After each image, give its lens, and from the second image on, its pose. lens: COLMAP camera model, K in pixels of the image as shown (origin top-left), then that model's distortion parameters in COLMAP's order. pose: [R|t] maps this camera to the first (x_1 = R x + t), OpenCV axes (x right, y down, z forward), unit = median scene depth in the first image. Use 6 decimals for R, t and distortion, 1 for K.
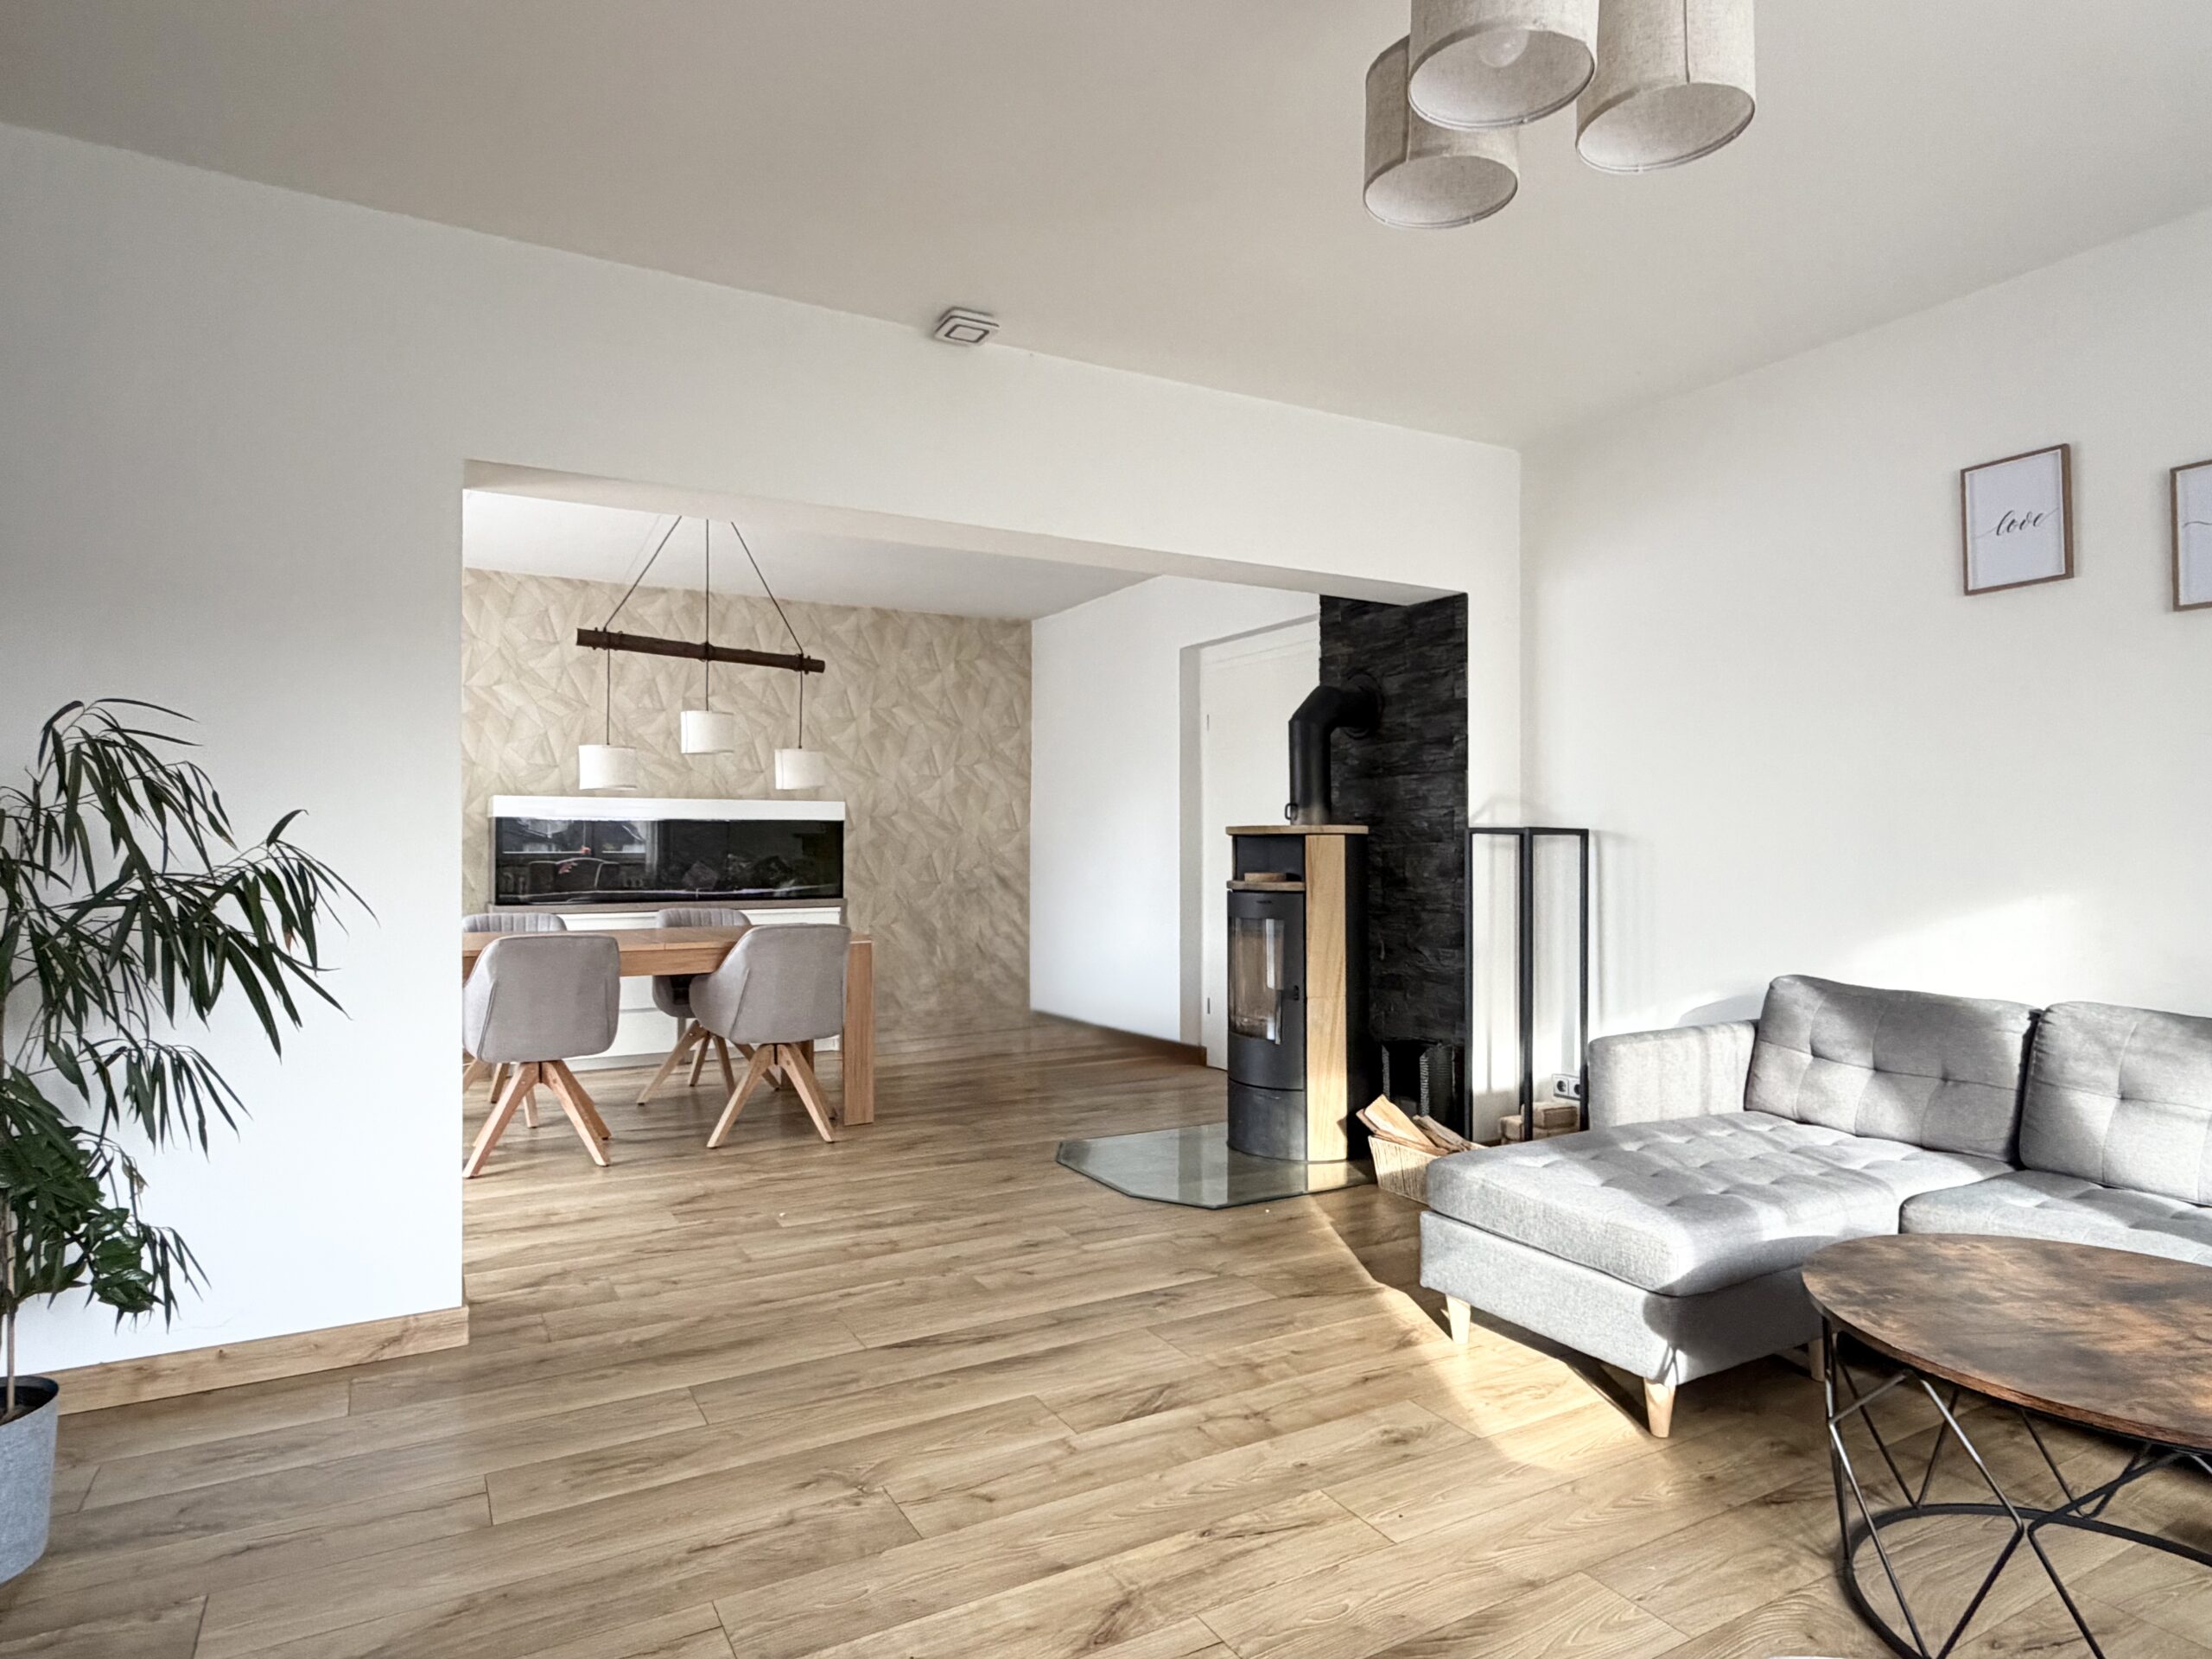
lens RADIAL K [[1259.3, 0, 1100.4], [0, 1259.3, 821.3], [0, 0, 1]] dist [0.005207, 0.001475]
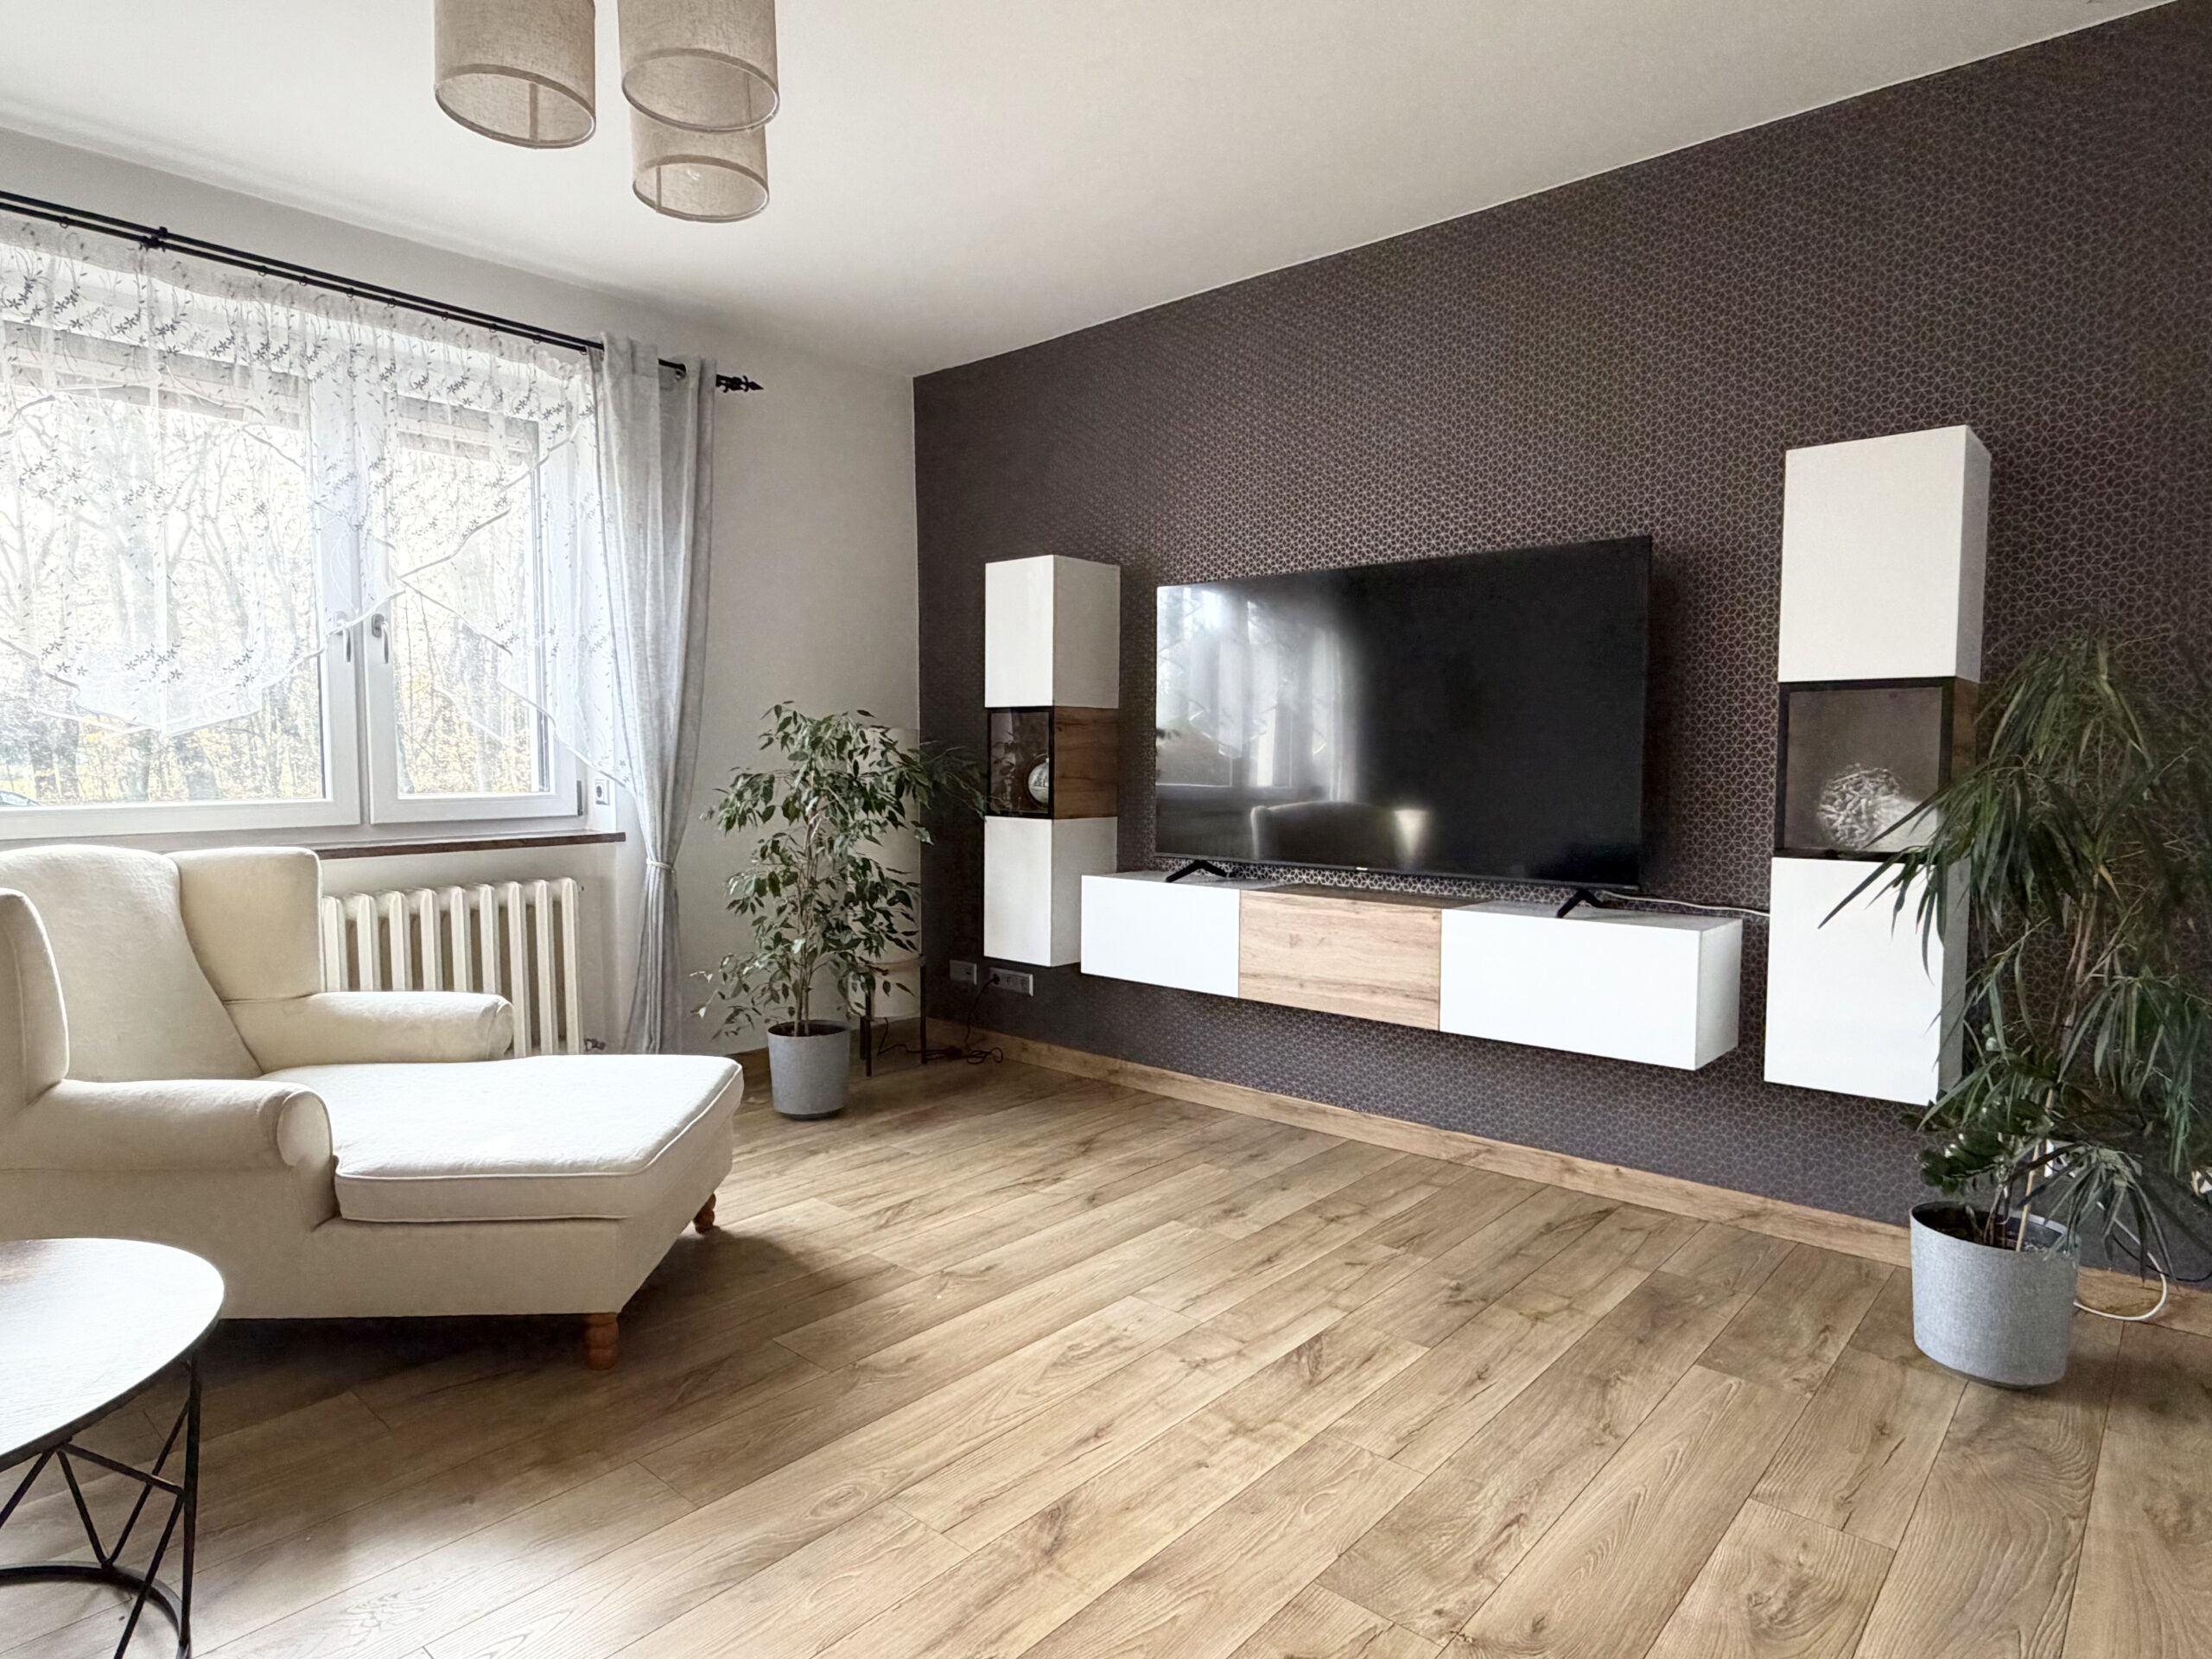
lens RADIAL K [[1259.3, 0, 1100.4], [0, 1259.3, 821.3], [0, 0, 1]] dist [0.005207, 0.001475]
pose [[-0.943184, 0.023800, -0.331416, 0.268248], [0.009387, 0.998942, 0.045022, 0.021034], [0.332137, 0.039353, -0.942410, 1.768387]]
